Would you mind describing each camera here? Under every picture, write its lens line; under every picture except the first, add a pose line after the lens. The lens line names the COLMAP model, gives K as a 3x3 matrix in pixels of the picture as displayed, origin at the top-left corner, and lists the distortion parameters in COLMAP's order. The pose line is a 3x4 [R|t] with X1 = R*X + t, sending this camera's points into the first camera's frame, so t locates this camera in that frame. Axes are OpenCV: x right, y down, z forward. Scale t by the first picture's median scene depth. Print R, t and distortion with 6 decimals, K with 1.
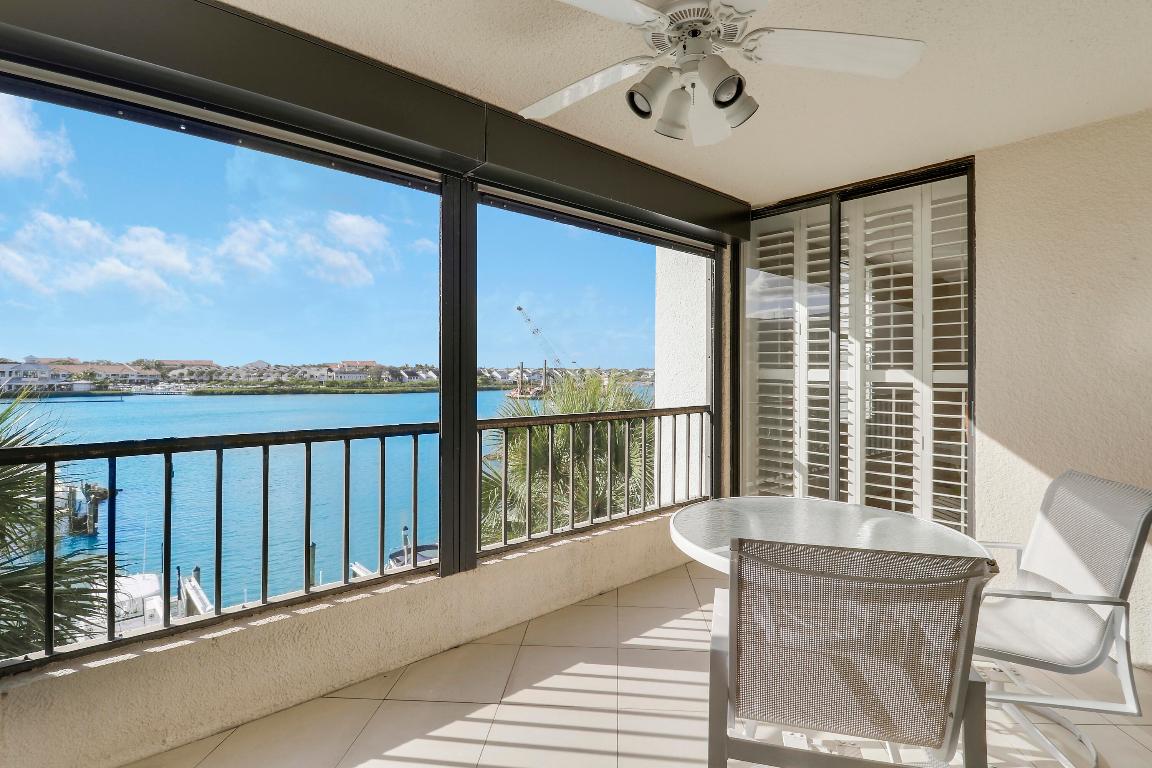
lens RADIAL K [[544.4, 0, 577.3], [0, 544.4, 380.6], [0, 0, 1]] dist [0.001266, -0.001078]
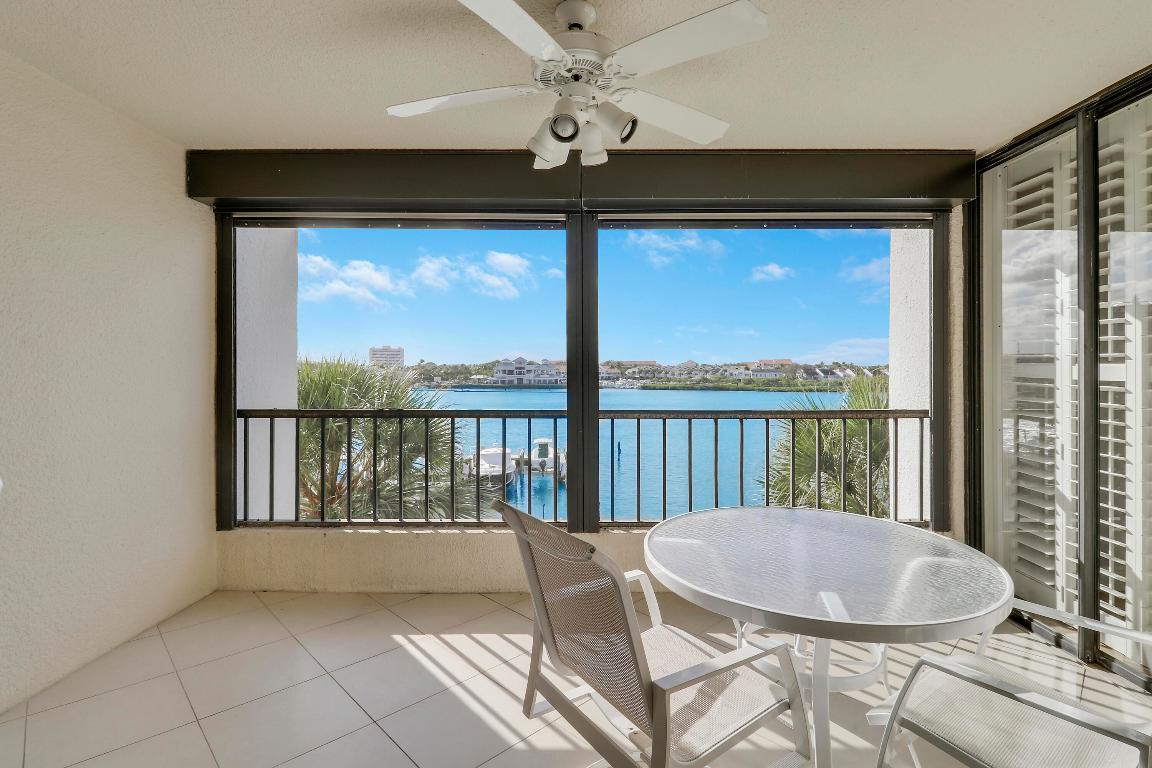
lens RADIAL K [[544.4, 0, 585.1], [0, 544.4, 371.7], [0, 0, 1]] dist [0.001266, -0.001078]
pose [[0.751063, -0.001604, -0.660229, 0.407395], [-0.006796, 0.999925, -0.010160, 0.001392], [0.660196, 0.012117, 0.750996, 0.052758]]
